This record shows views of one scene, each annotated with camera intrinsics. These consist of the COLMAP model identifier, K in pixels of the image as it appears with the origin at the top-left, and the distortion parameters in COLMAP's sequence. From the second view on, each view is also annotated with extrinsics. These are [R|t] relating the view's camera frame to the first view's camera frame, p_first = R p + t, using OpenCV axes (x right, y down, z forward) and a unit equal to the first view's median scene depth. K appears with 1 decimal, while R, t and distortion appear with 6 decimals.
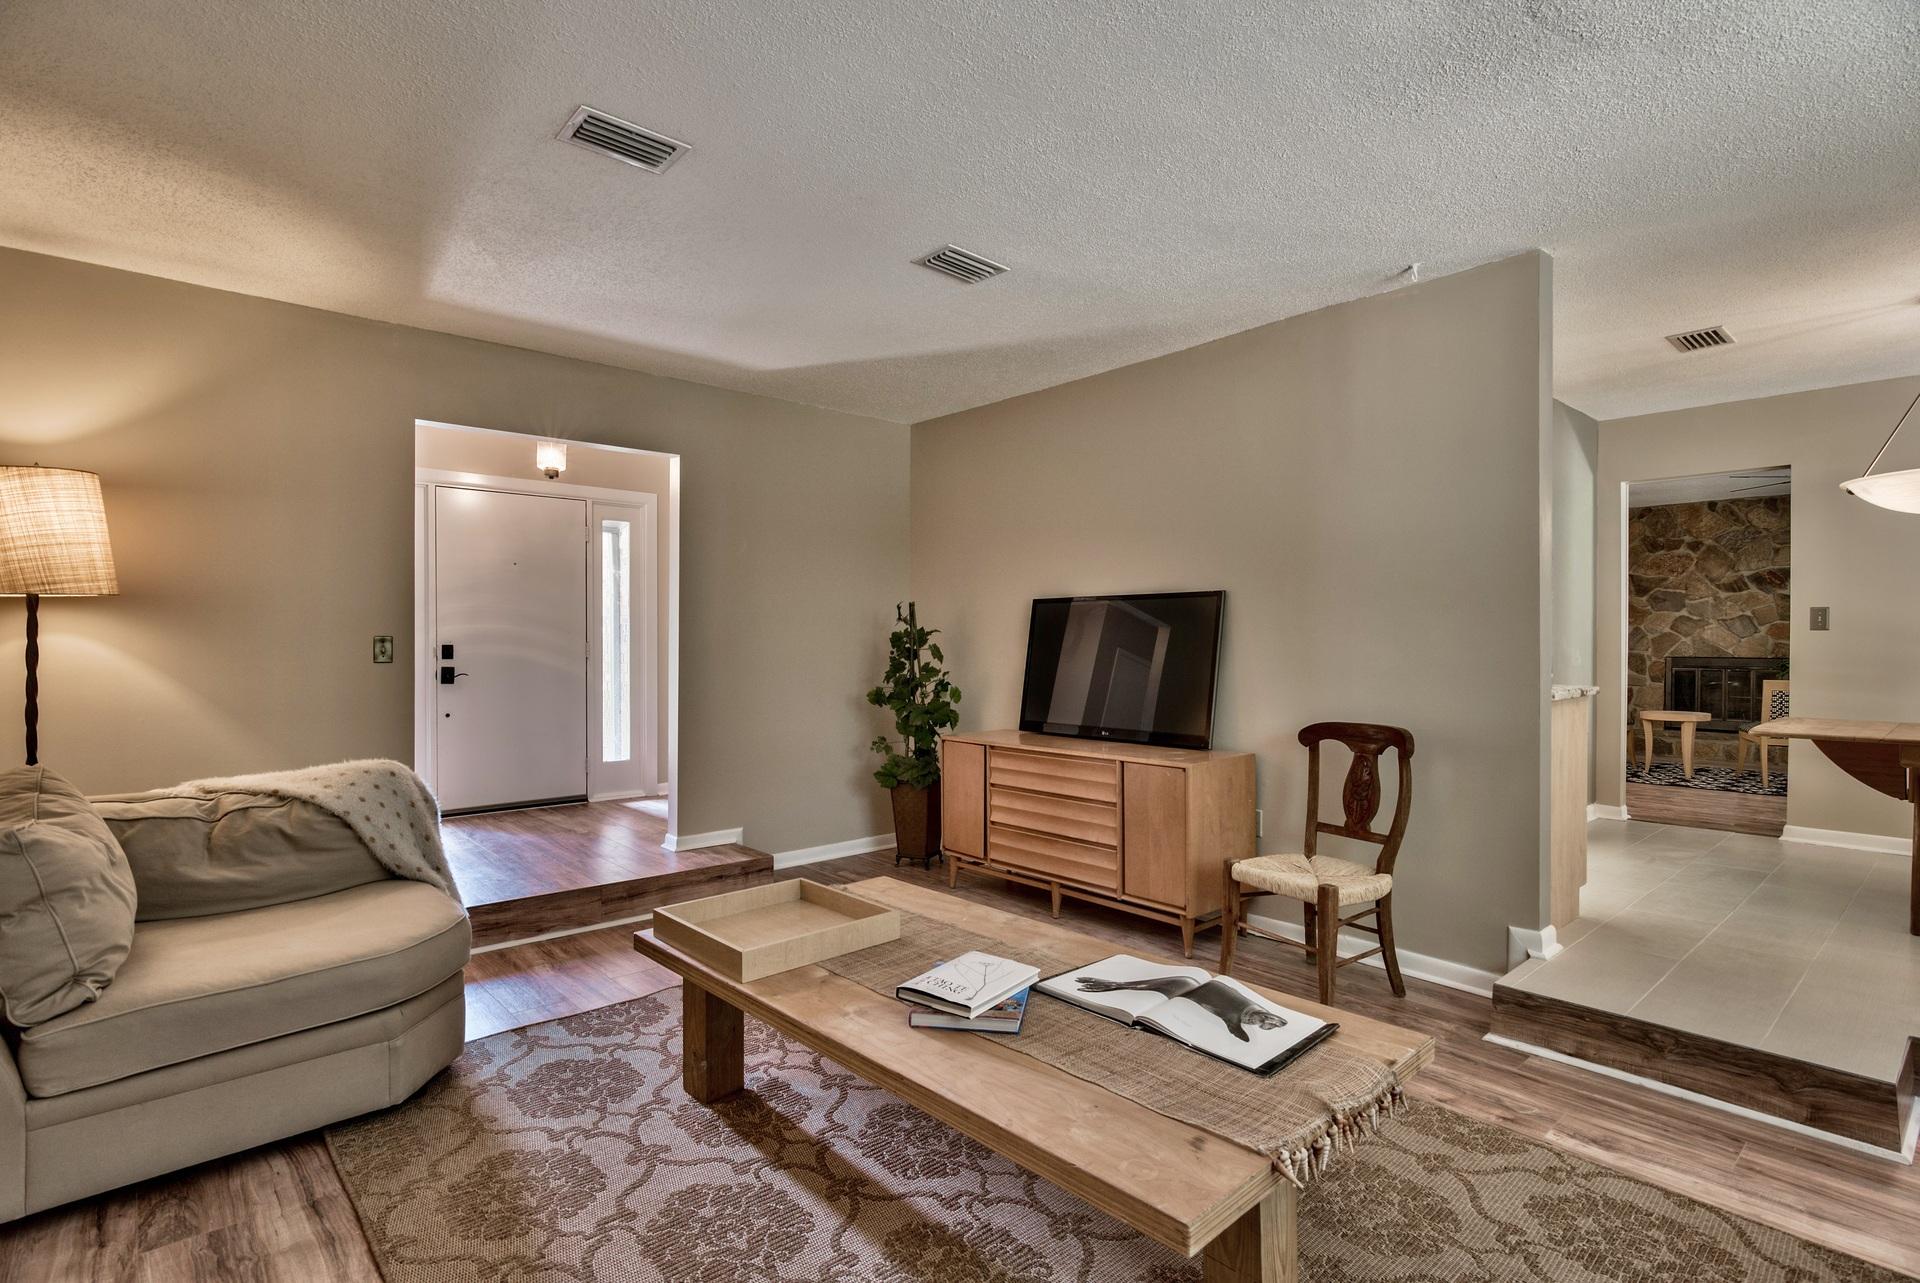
lens RADIAL K [[936.3, 0, 962.2], [0, 936.3, 637.8], [0, 0, 1]] dist [0.004885, -0.002717]
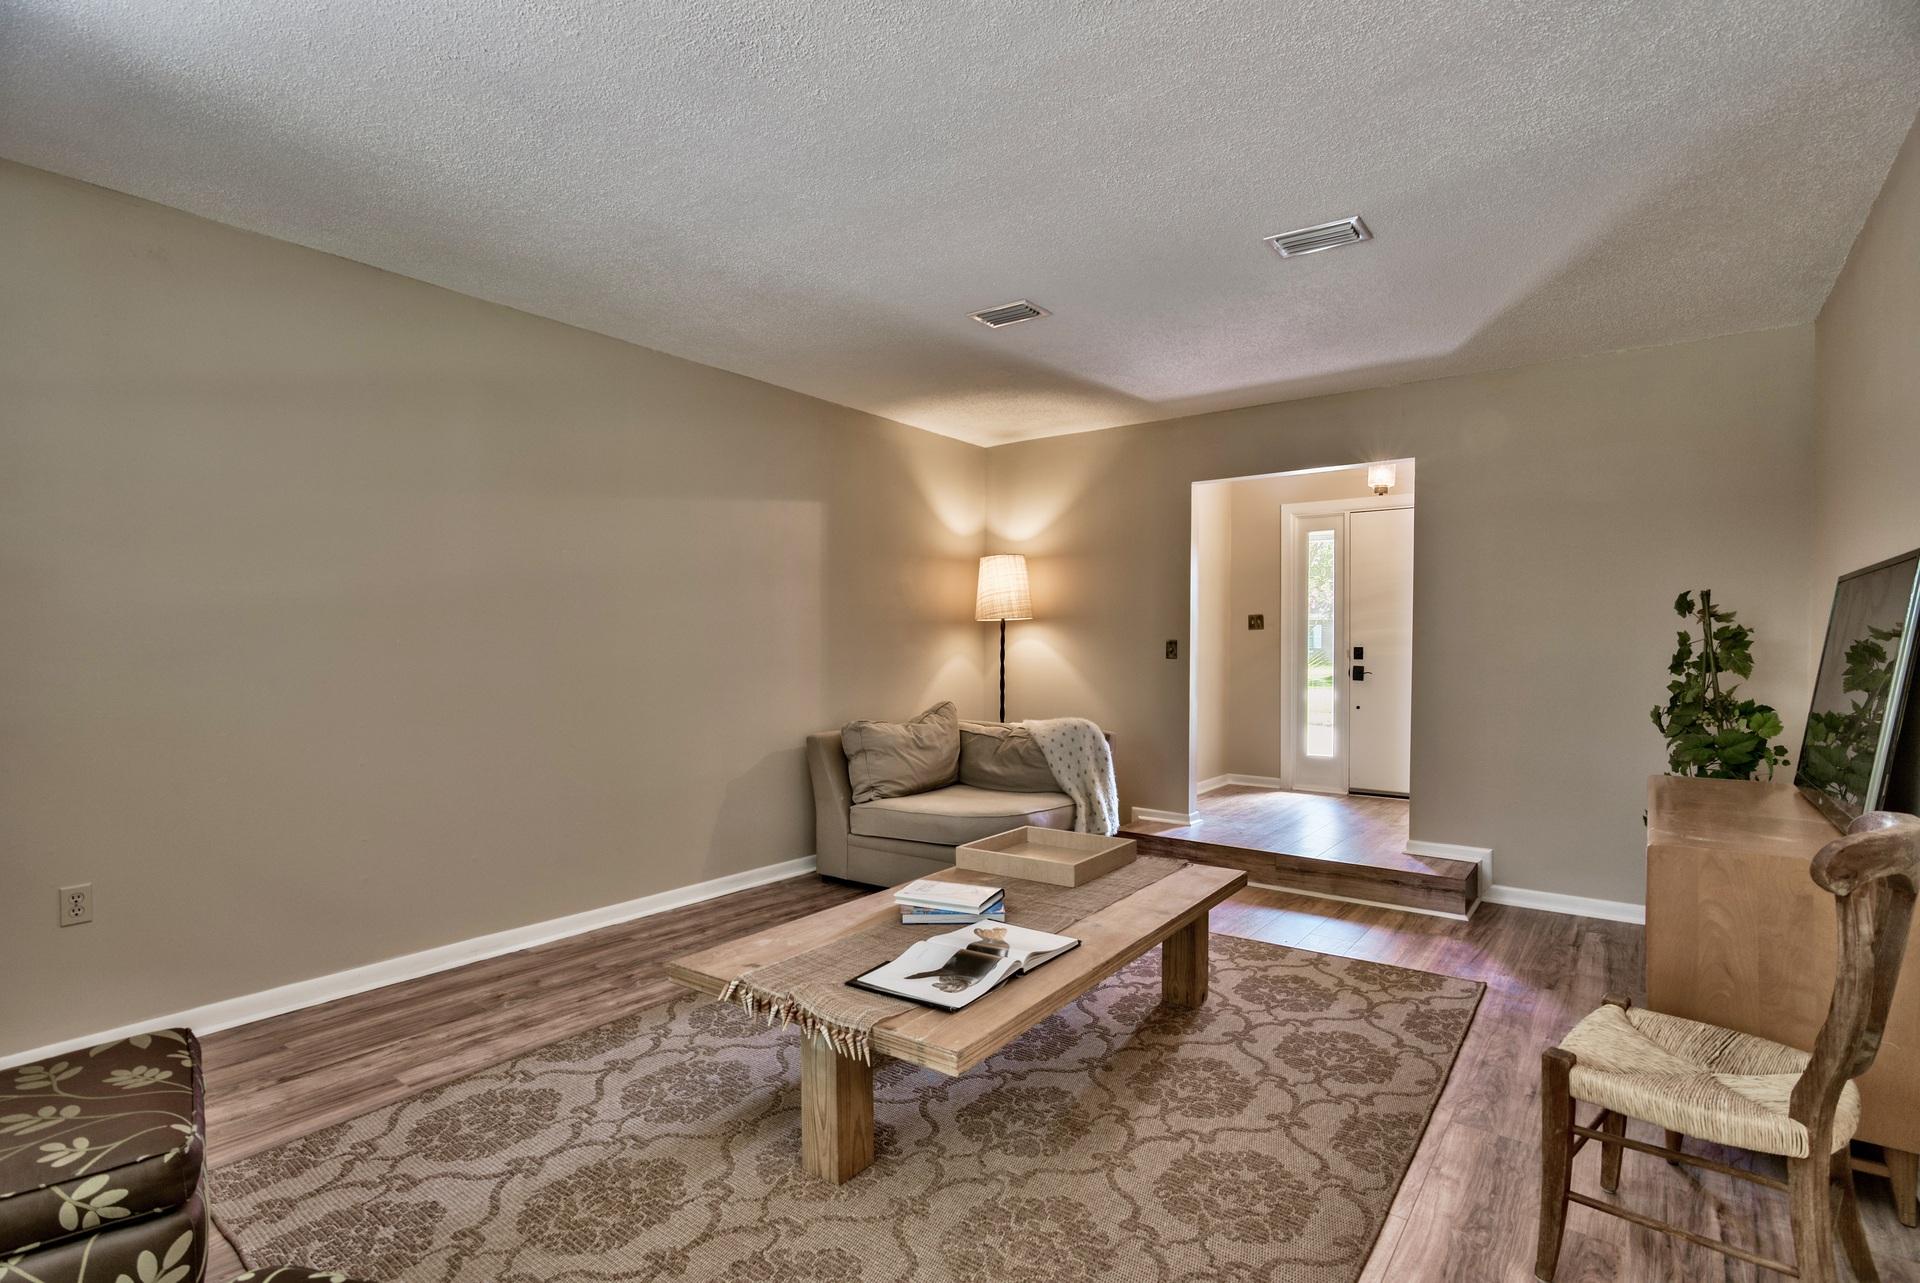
lens RADIAL K [[936.3, 0, 951.5], [0, 936.3, 648.0], [0, 0, 1]] dist [0.004885, -0.002717]
pose [[0.186139, 0.005309, -0.982509, 0.506705], [0.002100, 0.999981, 0.005801, 0.000930], [0.982521, -0.003143, 0.186125, 0.285212]]
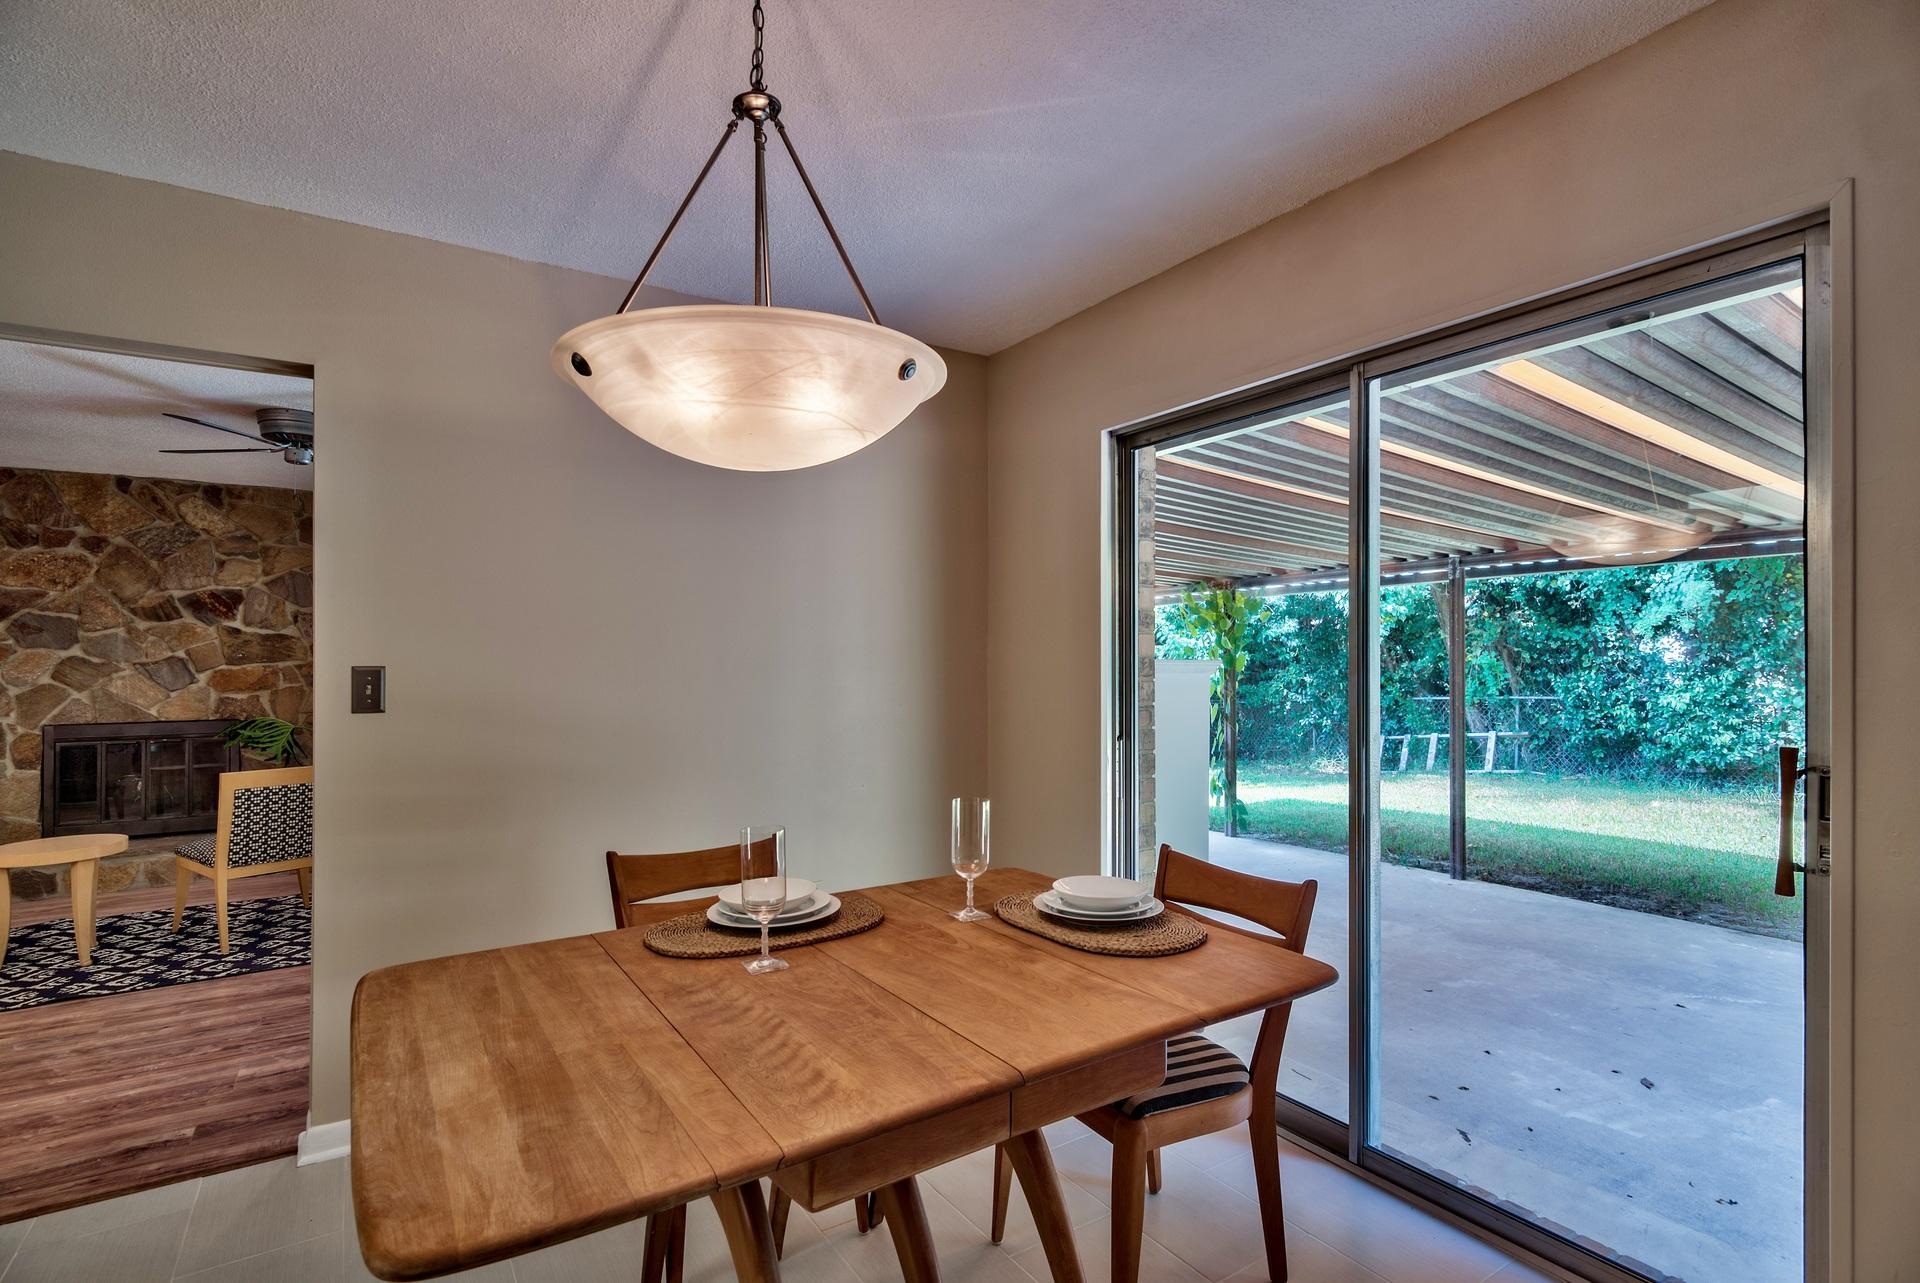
lens RADIAL K [[936.3, 0, 956.9], [0, 936.3, 660.0], [0, 0, 1]] dist [0.004885, -0.002717]
pose [[0.161476, -0.002745, 0.986873, 0.434476], [0.004413, 0.999988, 0.002060, -0.033495], [-0.986867, 0.004022, 0.161486, 0.562311]]
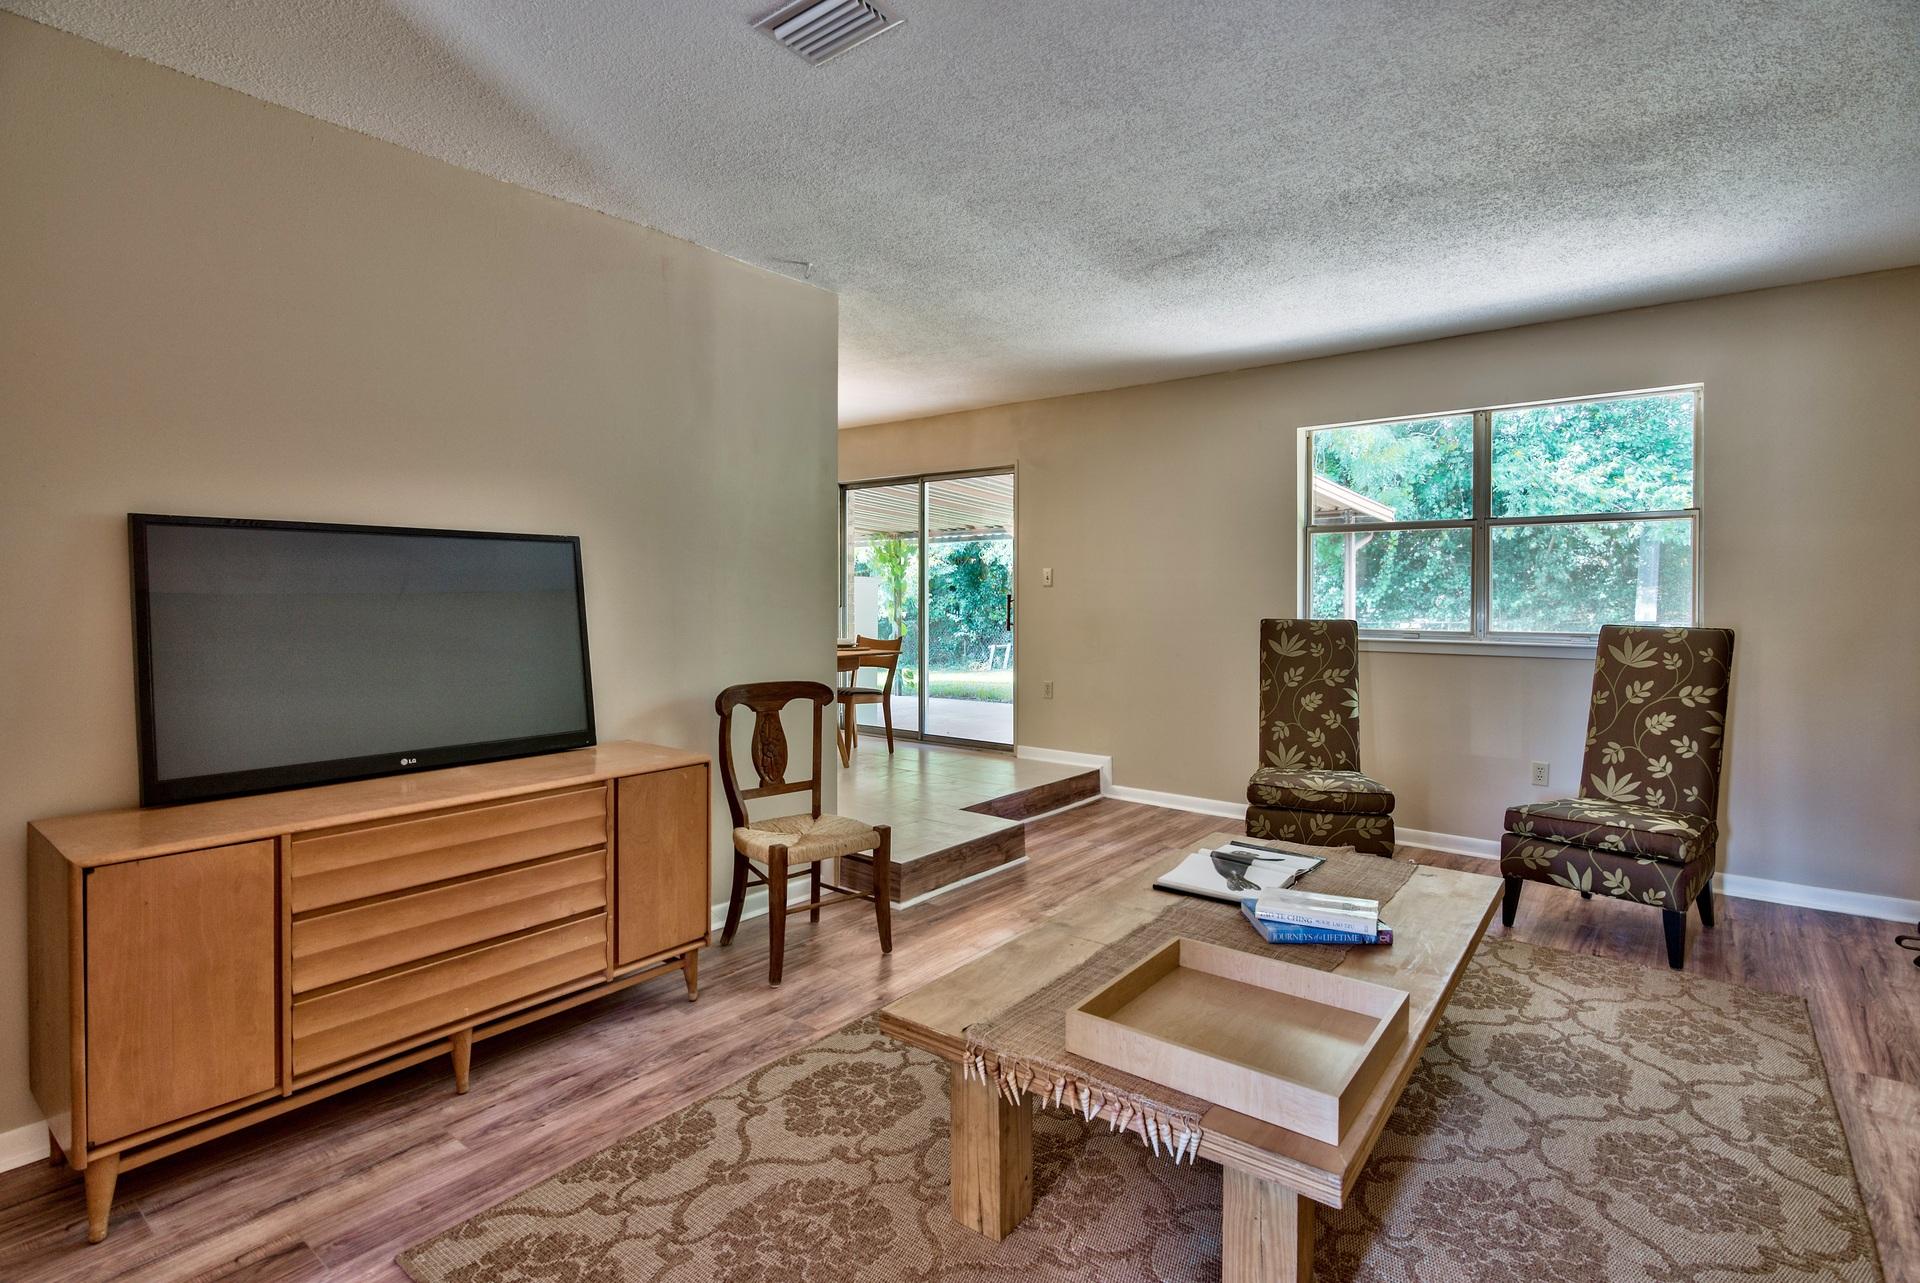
lens RADIAL K [[936.3, 0, 964.8], [0, 936.3, 603.8], [0, 0, 1]] dist [0.004885, -0.002717]
pose [[-0.170677, -0.012036, 0.985253, -0.389075], [-0.006672, 0.999917, 0.011059, -0.003814], [-0.985304, -0.004686, -0.170744, 0.611415]]
